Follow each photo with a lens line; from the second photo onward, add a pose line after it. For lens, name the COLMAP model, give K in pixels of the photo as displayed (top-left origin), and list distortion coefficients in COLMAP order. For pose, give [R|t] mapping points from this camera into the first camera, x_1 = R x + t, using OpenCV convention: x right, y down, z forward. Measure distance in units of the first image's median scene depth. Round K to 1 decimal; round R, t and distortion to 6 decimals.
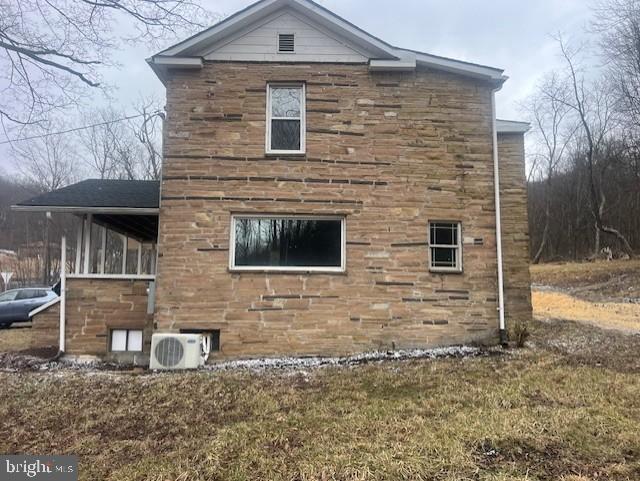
lens RADIAL K [[480.1, 0, 320.0], [0, 480.1, 240.5], [0, 0, 1]] dist [0.066991, -0.002154]
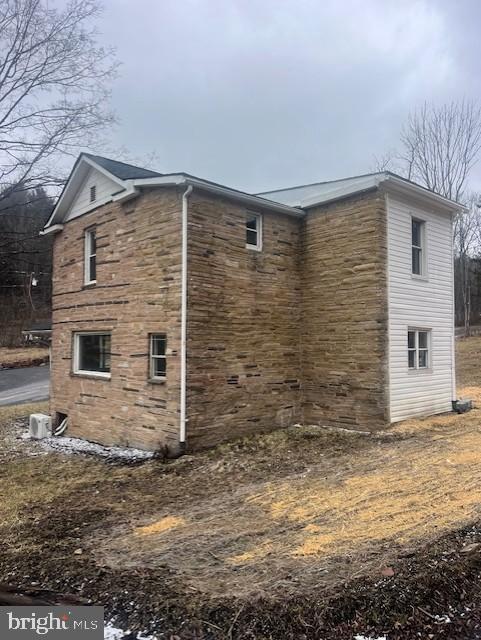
lens RADIAL K [[480.1, 0, 240.5], [0, 480.1, 320.0], [0, 0, 1]] dist [0.066991, -0.002154]
pose [[0.657964, -0.045962, -0.751645, 1.176011], [0.102124, 0.994361, 0.028593, -0.081048], [0.746092, -0.095574, 0.658948, 0.438601]]
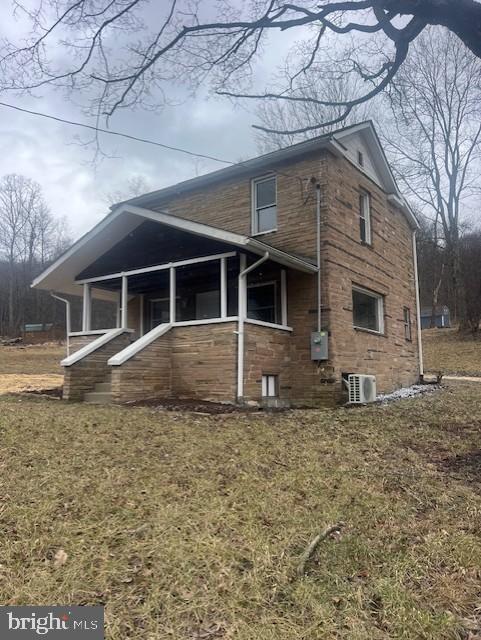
lens RADIAL K [[480.1, 0, 240.5], [0, 480.1, 320.0], [0, 0, 1]] dist [0.066991, -0.002154]
pose [[0.610137, 0.093909, 0.786711, -1.323862], [-0.094915, 0.994463, -0.045096, 0.123603], [-0.786590, -0.047156, 0.615673, 0.444937]]
